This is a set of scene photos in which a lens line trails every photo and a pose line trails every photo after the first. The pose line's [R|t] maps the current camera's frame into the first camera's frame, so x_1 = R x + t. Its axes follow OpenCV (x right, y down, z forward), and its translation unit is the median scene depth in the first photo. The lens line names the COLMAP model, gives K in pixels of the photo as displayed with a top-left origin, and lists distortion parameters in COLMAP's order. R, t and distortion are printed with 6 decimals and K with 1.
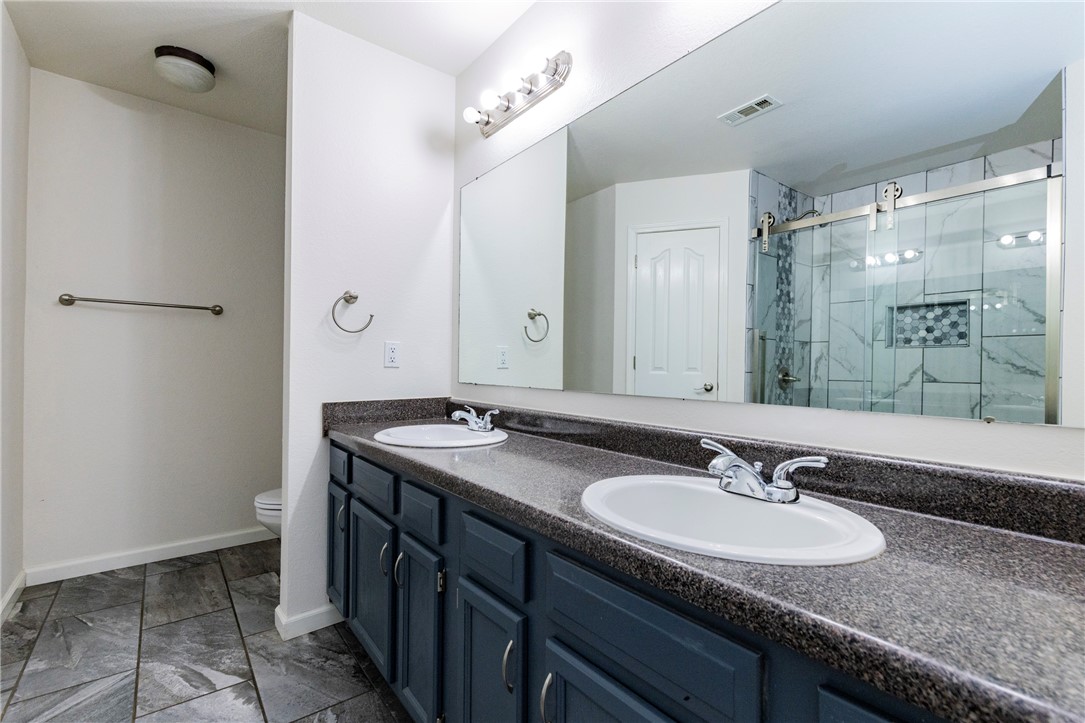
lens RADIAL K [[494.1, 0, 549.3], [0, 494.1, 362.0], [0, 0, 1]] dist [0.010873, -0.002853]
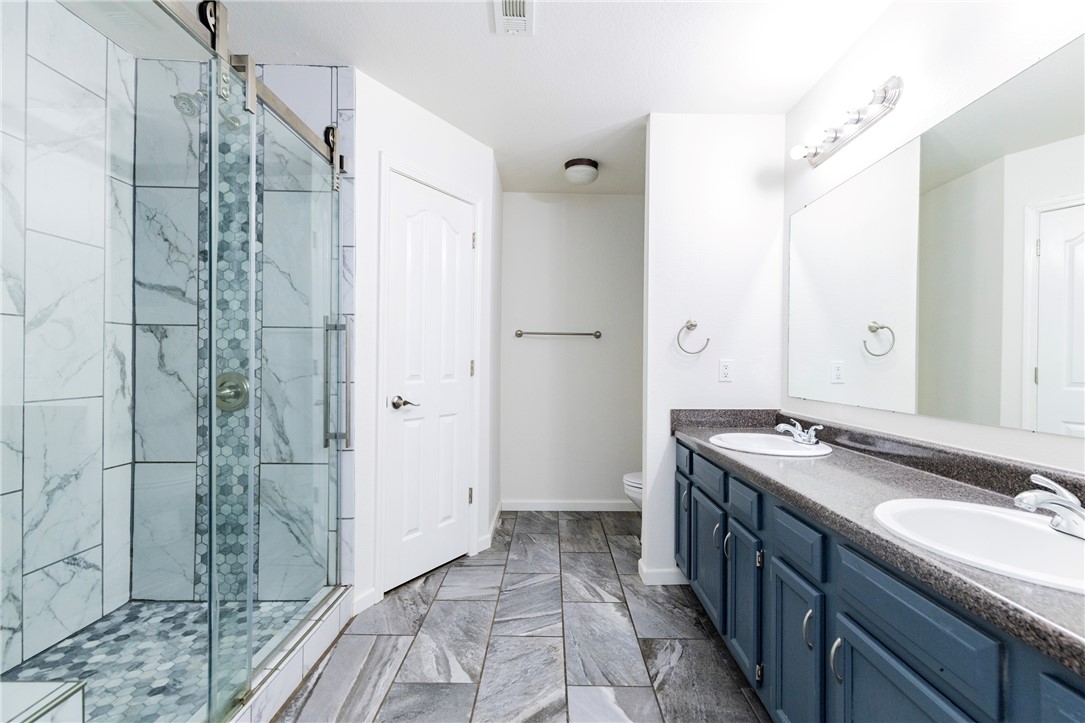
lens RADIAL K [[494.1, 0, 550.3], [0, 494.1, 362.0], [0, 0, 1]] dist [0.010873, -0.002853]
pose [[0.787052, -0.003272, -0.616878, 0.098285], [0.001987, 0.999994, -0.002769, -0.040516], [0.616884, 0.000953, 0.787054, -0.224809]]
